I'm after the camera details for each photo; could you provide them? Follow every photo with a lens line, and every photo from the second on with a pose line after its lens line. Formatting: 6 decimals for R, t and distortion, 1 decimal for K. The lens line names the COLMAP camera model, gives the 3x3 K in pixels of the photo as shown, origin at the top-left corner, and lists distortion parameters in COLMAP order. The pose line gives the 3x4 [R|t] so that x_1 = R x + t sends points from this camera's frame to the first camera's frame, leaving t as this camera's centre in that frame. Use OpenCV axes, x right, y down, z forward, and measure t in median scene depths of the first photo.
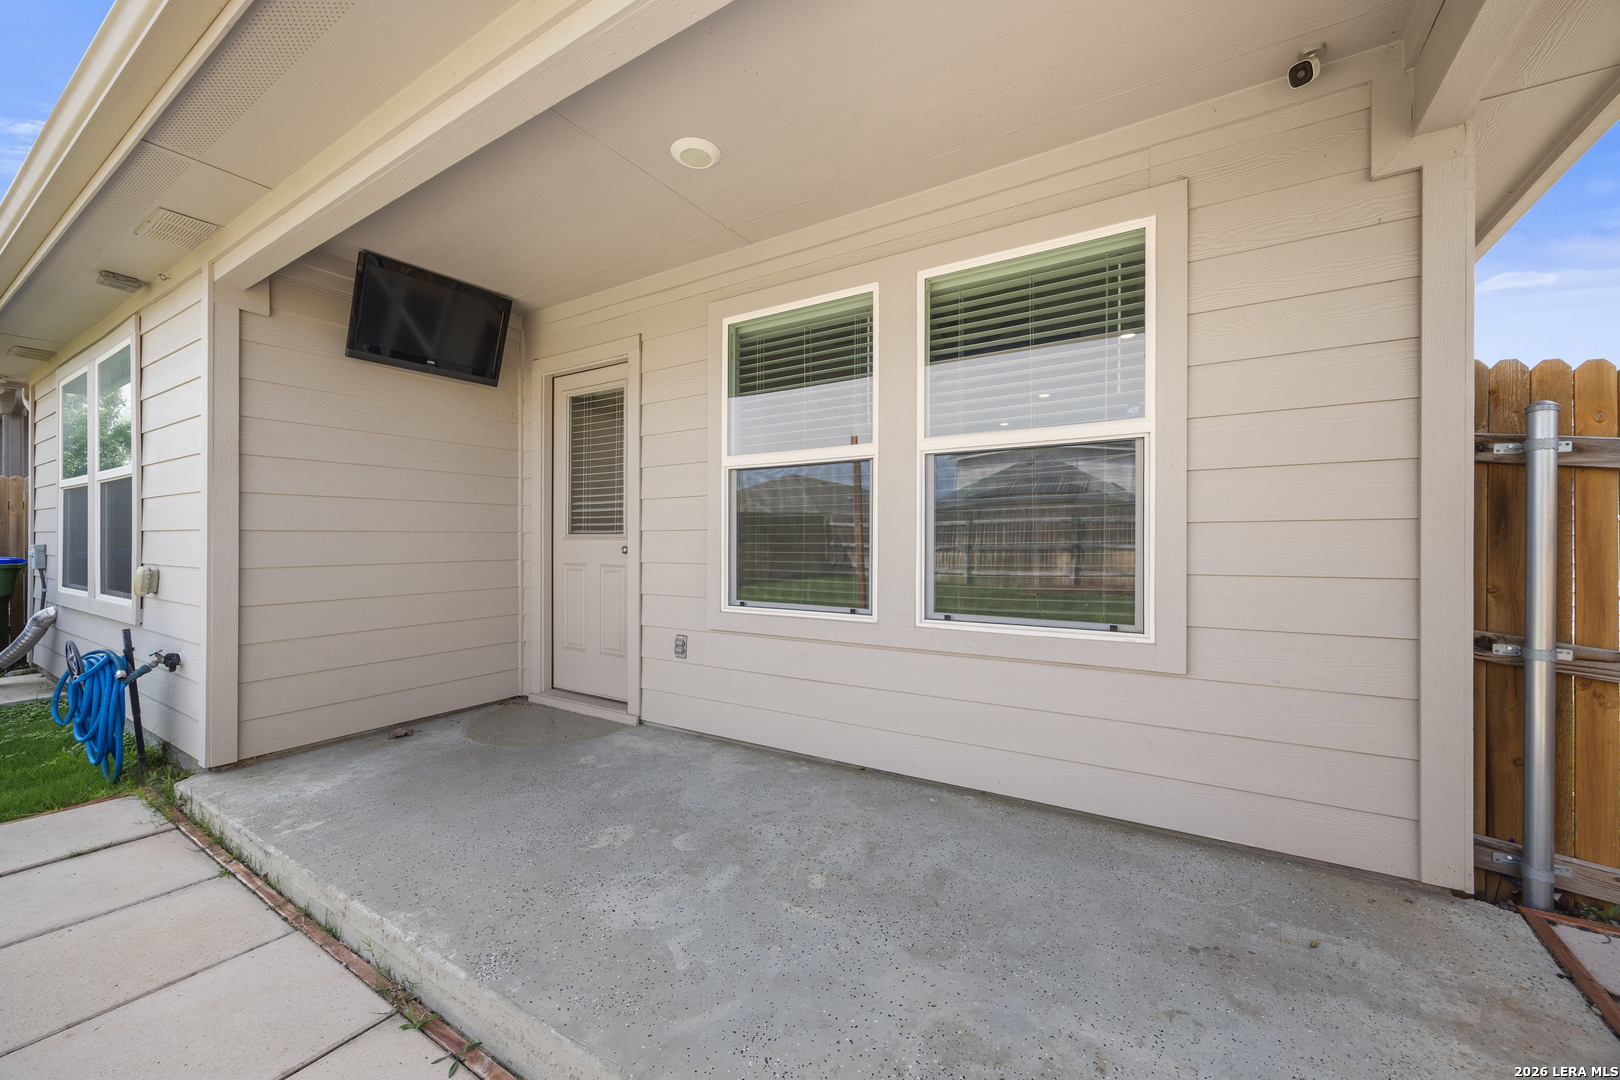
lens RADIAL K [[622.4, 0, 817.5], [0, 622.4, 540.7], [0, 0, 1]] dist [0.000669, 0.000042]
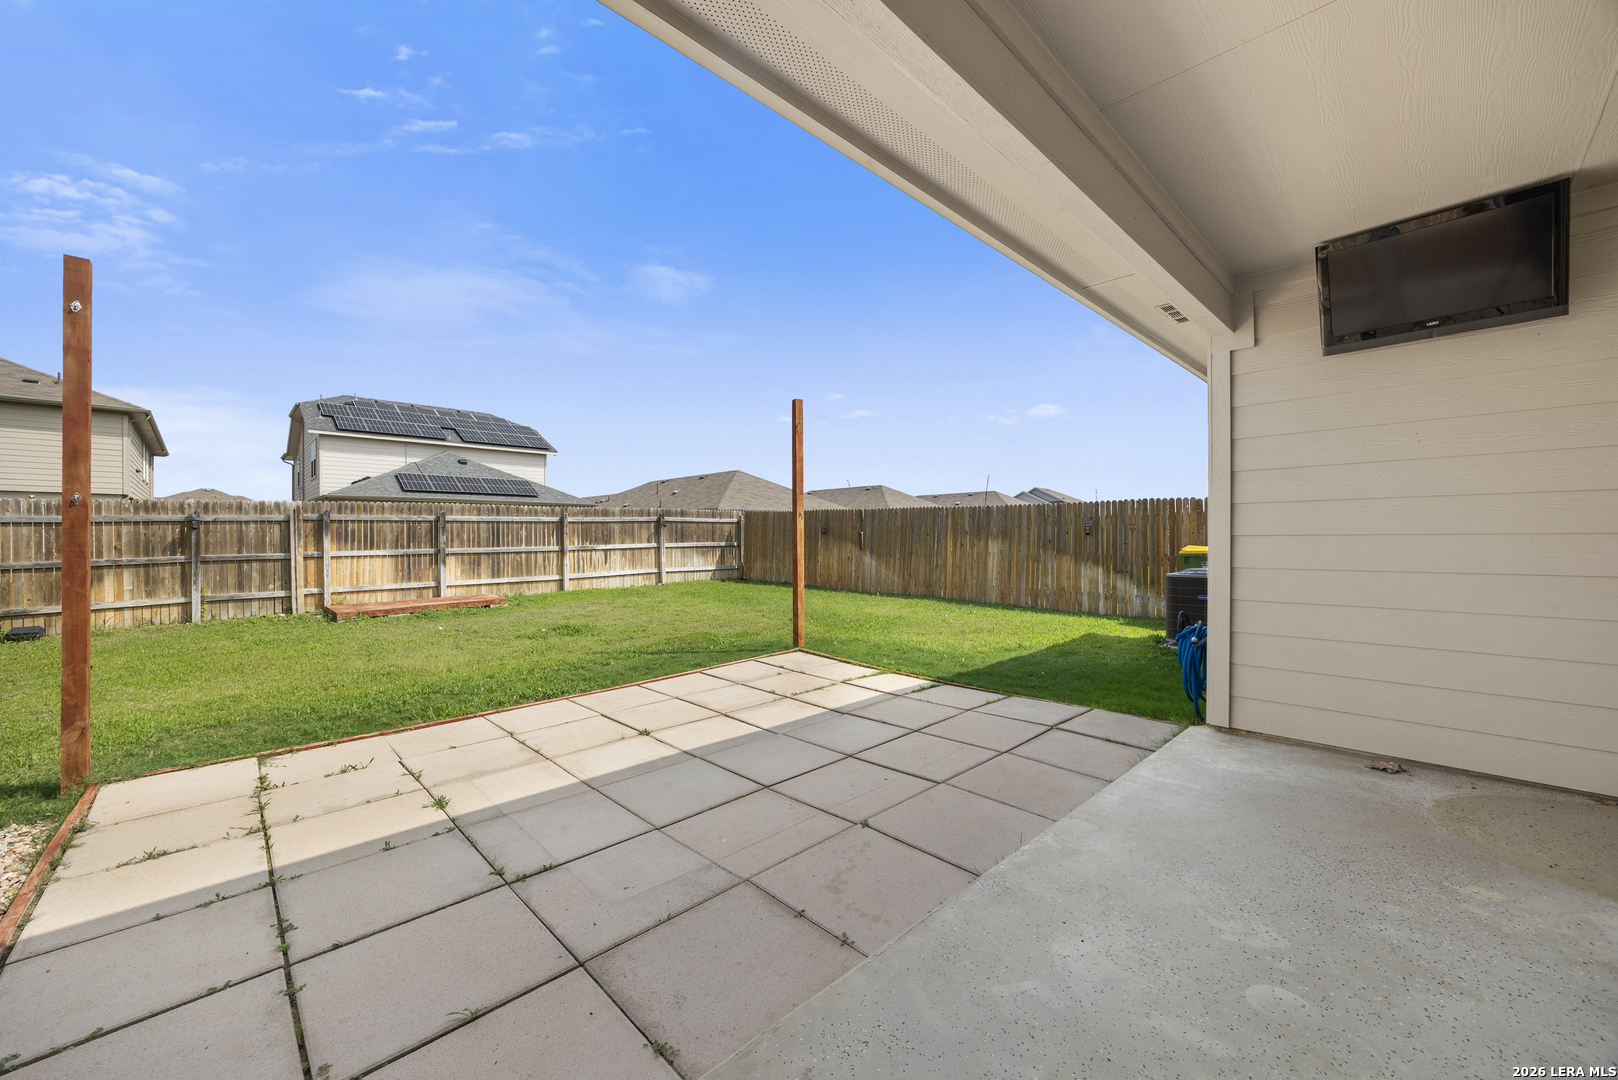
lens RADIAL K [[621.6, 0, 816.4], [0, 621.6, 540.7], [0, 0, 1]] dist [0.000669, 0.000042]
pose [[-0.240405, 0.003244, -0.970667, 0.414638], [0.001837, 0.999994, 0.002888, -0.011757], [0.970671, -0.001089, -0.240409, 0.501351]]
